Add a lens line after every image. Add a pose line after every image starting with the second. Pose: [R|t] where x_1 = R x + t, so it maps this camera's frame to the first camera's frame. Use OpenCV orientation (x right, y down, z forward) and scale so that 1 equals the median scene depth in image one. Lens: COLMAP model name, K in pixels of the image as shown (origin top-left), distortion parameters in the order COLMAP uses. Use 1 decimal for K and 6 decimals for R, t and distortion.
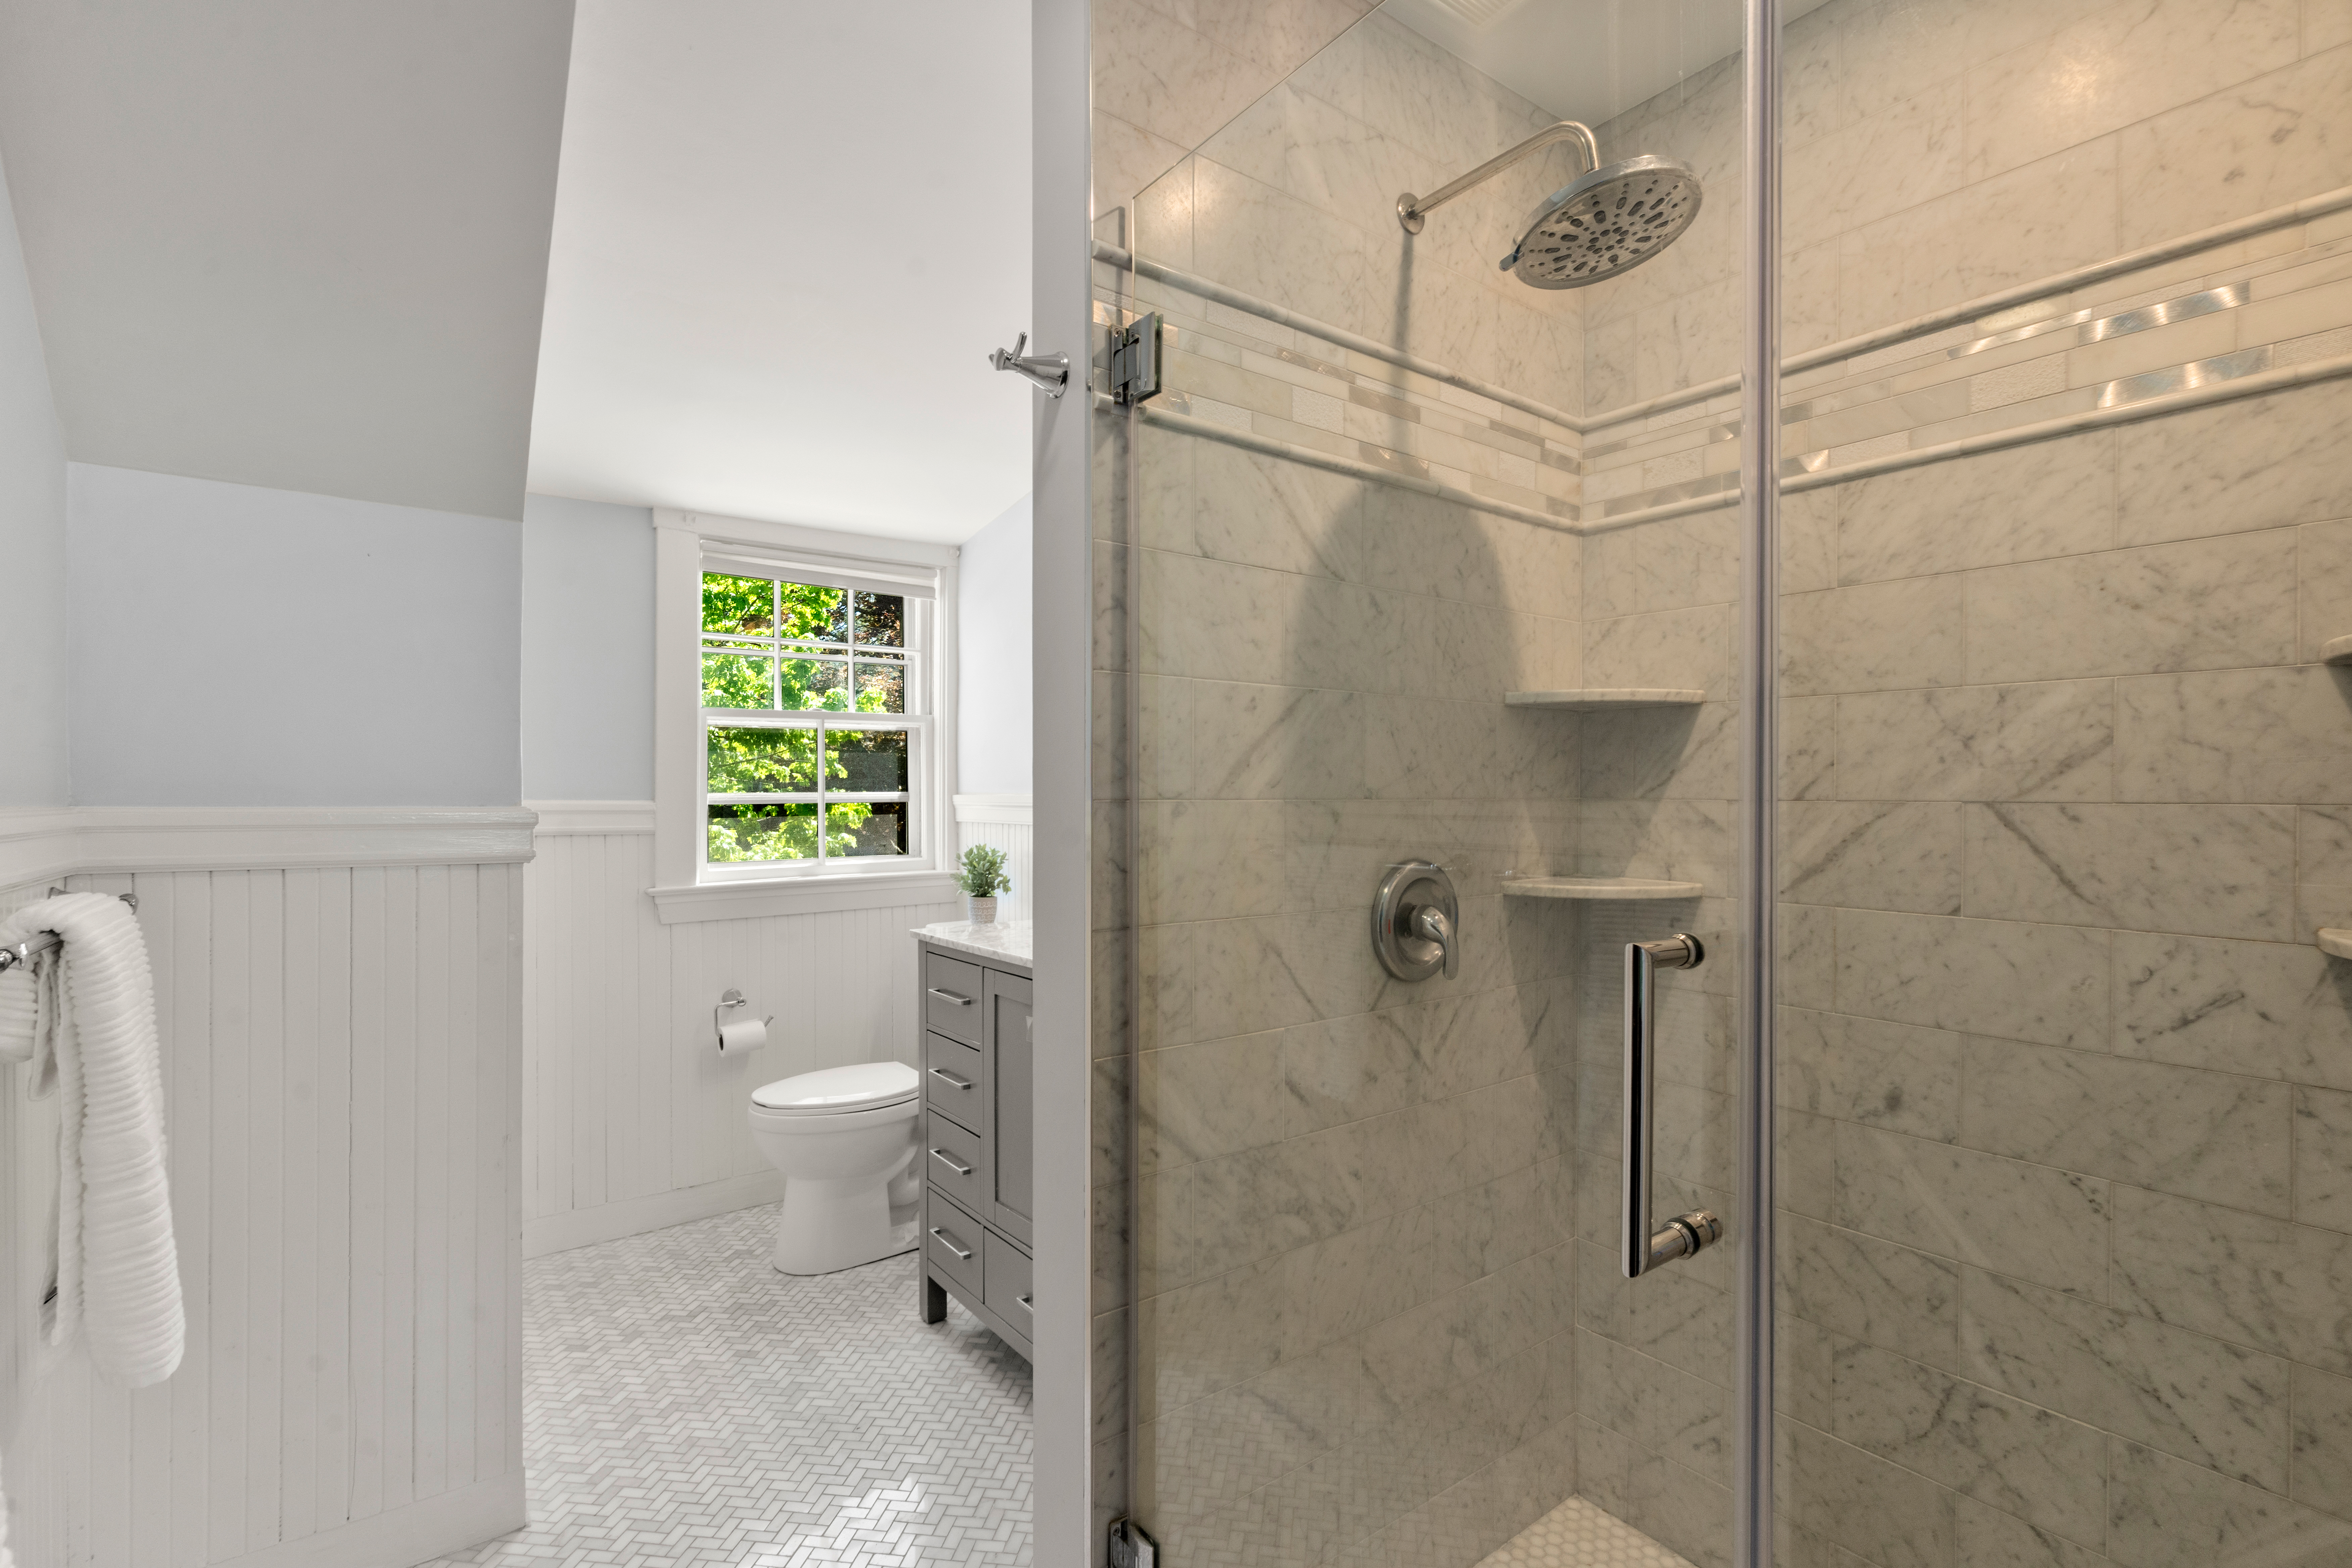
lens RADIAL K [[1071.7, 0, 1175.3], [0, 1071.7, 798.6], [0, 0, 1]] dist [0.002647, 0.000484]
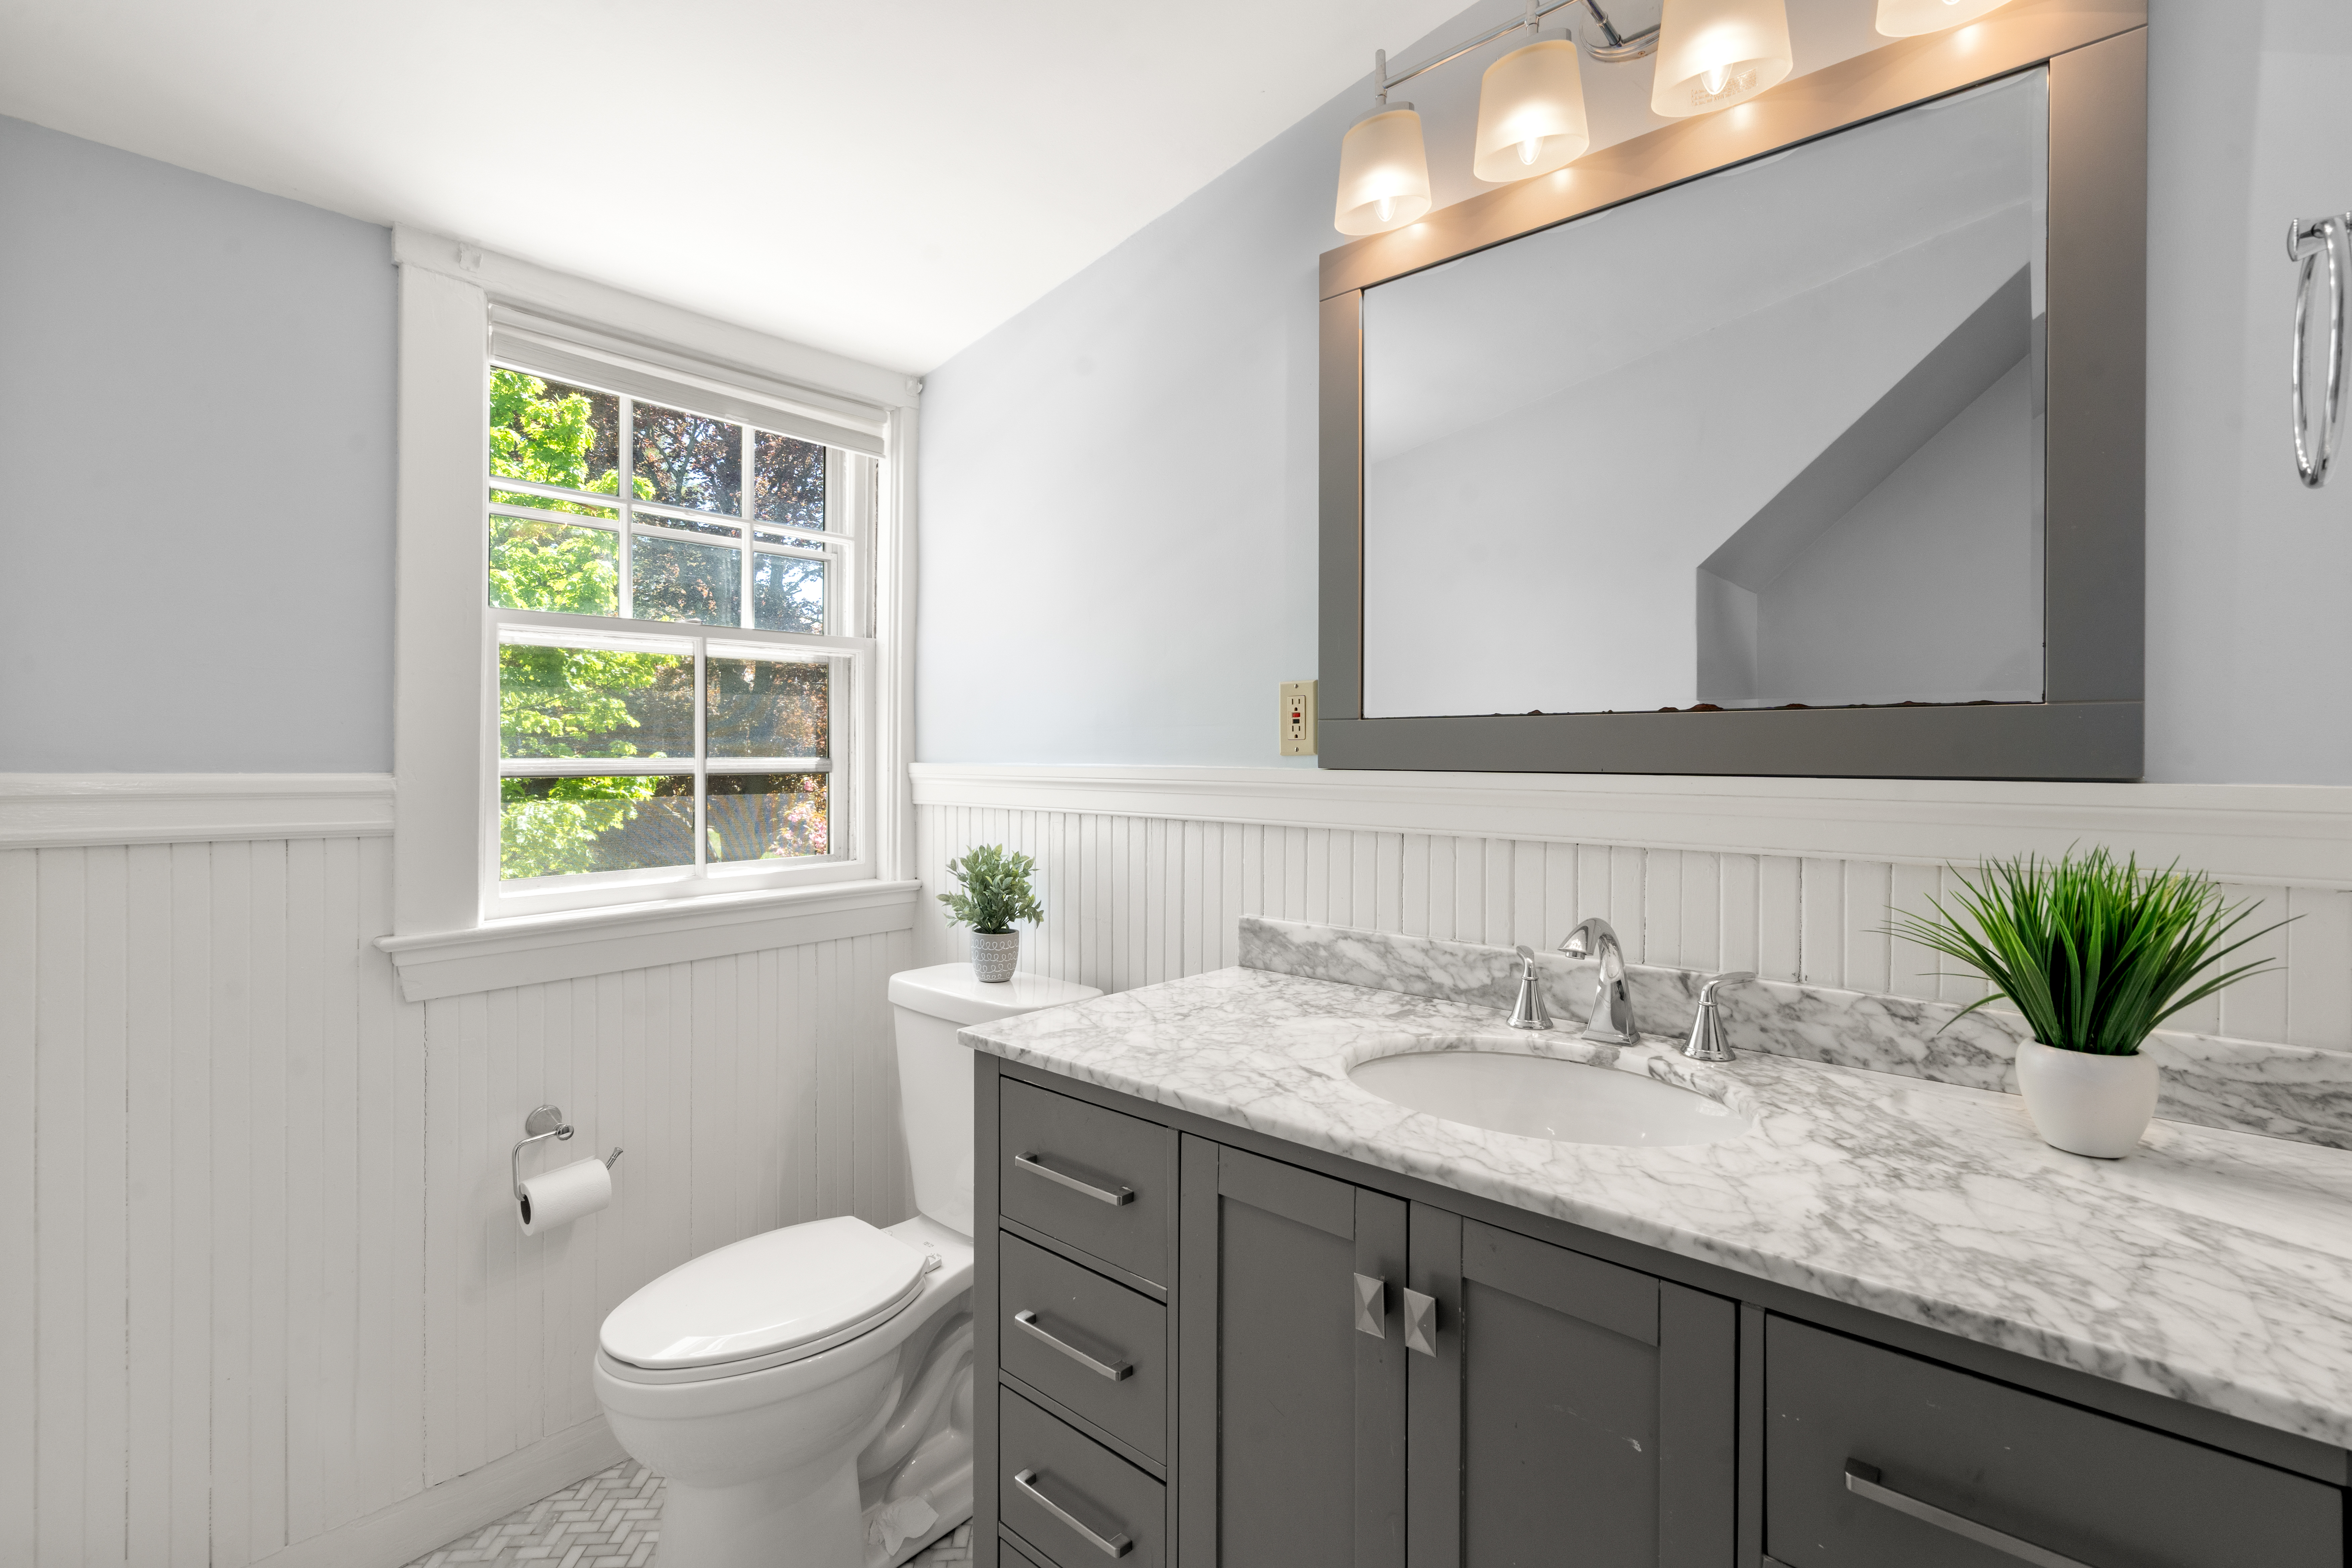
lens RADIAL K [[1071.7, 0, 1182.5], [0, 1071.7, 759.3], [0, 0, 1]] dist [0.002647, 0.000484]
pose [[0.980170, 0.005724, 0.198076, -0.191019], [-0.005973, 0.999982, 0.000663, -0.007627], [-0.198069, -0.001833, 0.980186, 0.367859]]
